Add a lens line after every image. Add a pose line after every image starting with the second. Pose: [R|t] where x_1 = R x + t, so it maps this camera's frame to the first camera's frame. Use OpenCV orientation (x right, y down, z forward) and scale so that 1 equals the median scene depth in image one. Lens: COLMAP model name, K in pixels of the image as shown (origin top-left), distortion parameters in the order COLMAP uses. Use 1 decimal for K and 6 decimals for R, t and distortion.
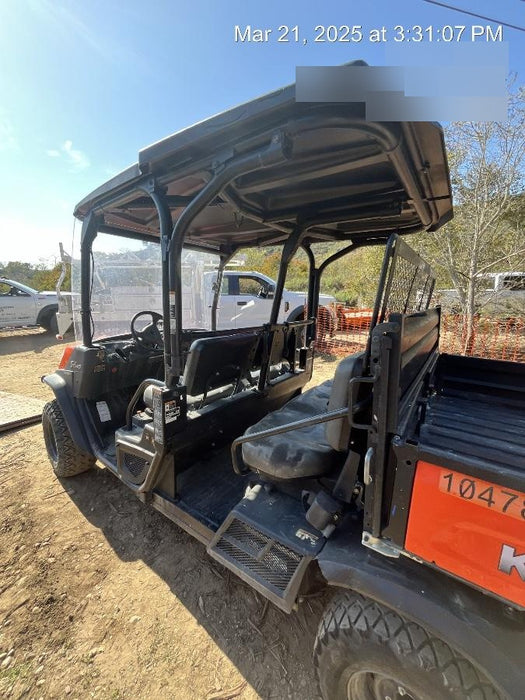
lens RADIAL K [[283.5, 0, 264.1], [0, 283.5, 348.0], [0, 0, 1]] dist [-0.003096, -0.000163]
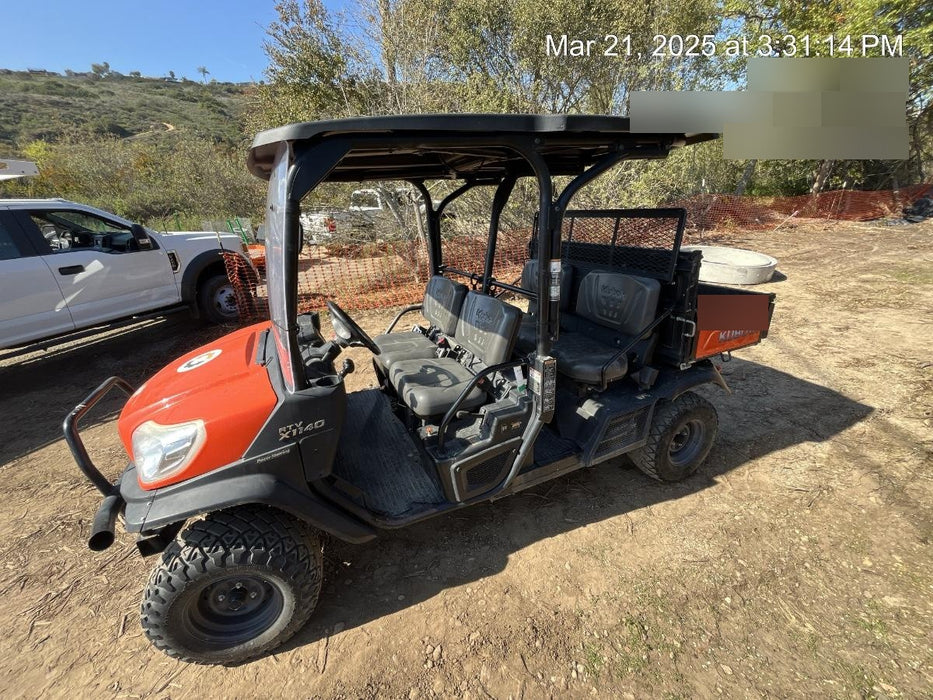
lens RADIAL K [[377.8, 0, 464.0], [0, 377.8, 347.9], [0, 0, 1]] dist [-0.003096, -0.000163]
pose [[0.508162, -0.349284, 0.787256, -1.247194], [0.221506, 0.936327, 0.272444, -0.259289], [-0.832290, 0.035937, 0.553174, 0.410101]]
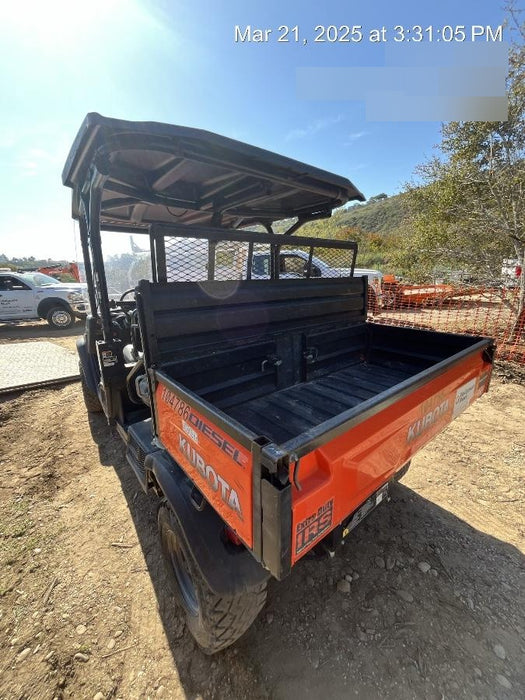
lens RADIAL K [[283.5, 0, 264.1], [0, 283.5, 348.0], [0, 0, 1]] dist [-0.003096, -0.000163]
pose [[0.961660, 0.030118, -0.272586, 0.658354], [-0.011751, 0.997564, 0.068765, 0.053124], [0.273993, -0.062925, 0.959671, -0.114029]]
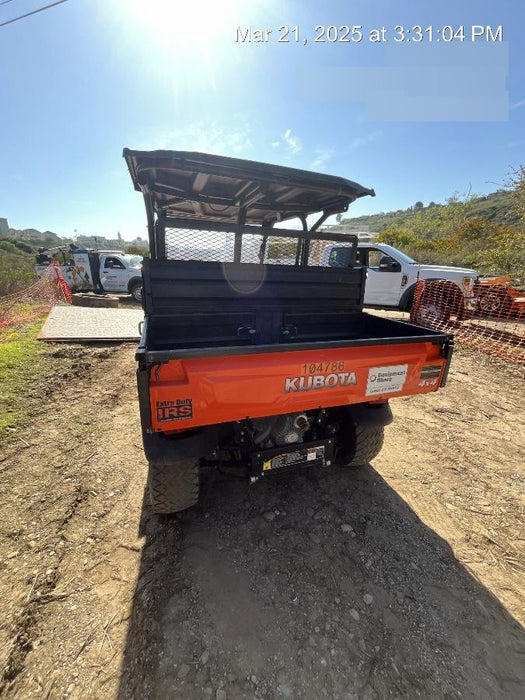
lens RADIAL K [[283.5, 0, 264.1], [0, 283.5, 348.0], [0, 0, 1]] dist [-0.003096, -0.000163]
pose [[0.813487, 0.171806, -0.555628, 1.145290], [-0.127439, 0.984810, 0.117932, 0.089073], [0.567449, -0.025128, 0.823025, -0.140063]]
